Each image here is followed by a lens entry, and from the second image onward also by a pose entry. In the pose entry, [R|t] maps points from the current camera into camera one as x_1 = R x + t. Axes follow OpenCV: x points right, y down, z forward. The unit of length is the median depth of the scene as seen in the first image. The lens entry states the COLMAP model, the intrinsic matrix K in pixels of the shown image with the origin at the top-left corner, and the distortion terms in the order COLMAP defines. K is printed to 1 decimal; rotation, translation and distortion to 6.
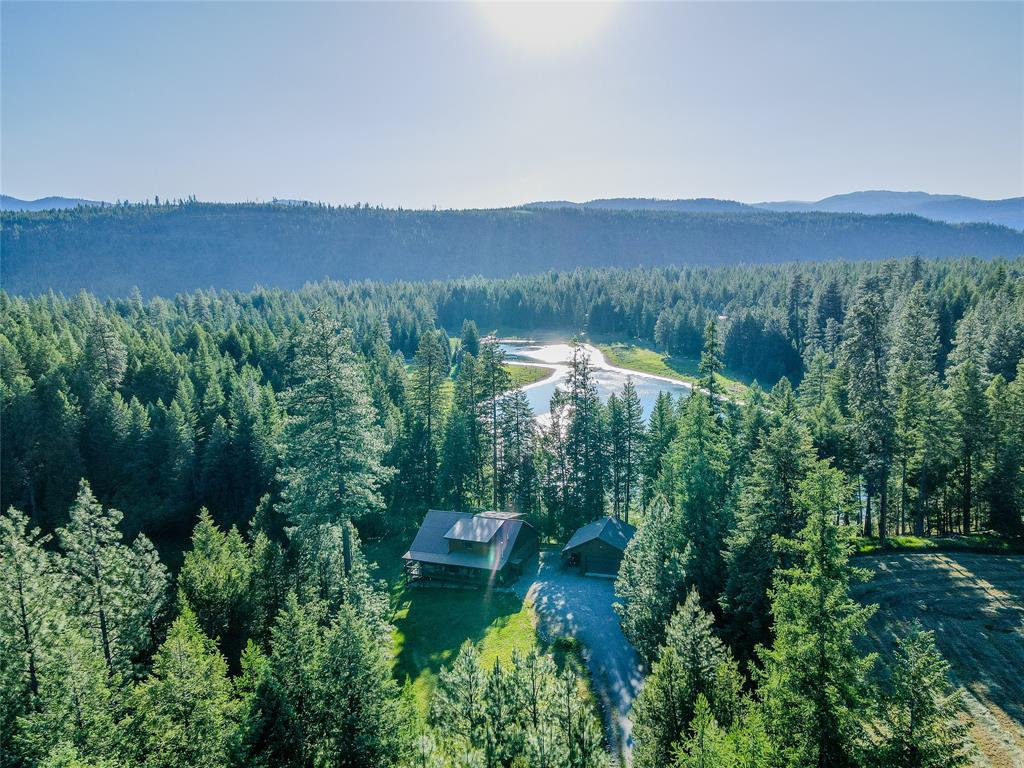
lens RADIAL K [[743.1, 0, 512.0], [0, 743.1, 384.0], [0, 0, 1]] dist [-0.009275, 0.025847]
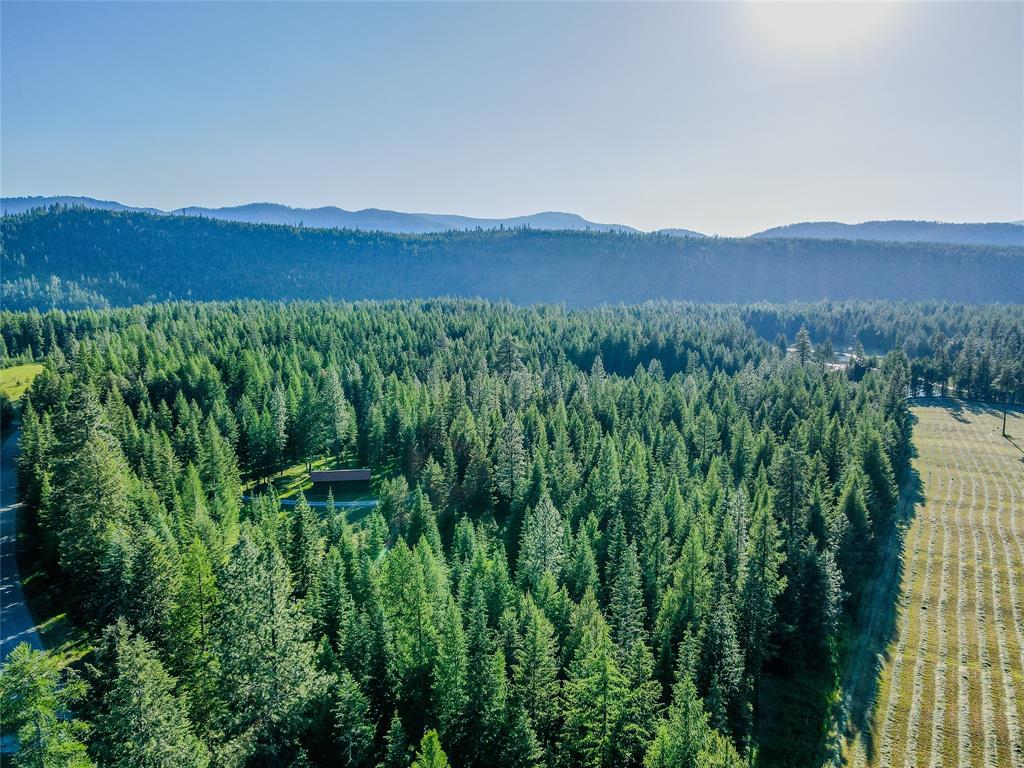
lens RADIAL K [[743.1, 0, 512.0], [0, 743.1, 384.0], [0, 0, 1]] dist [-0.009275, 0.025847]
pose [[0.946152, 0.089790, -0.311022, -0.055368], [-0.093846, 0.995585, 0.001932, 0.046060], [0.309822, 0.027360, 0.950401, -0.440510]]
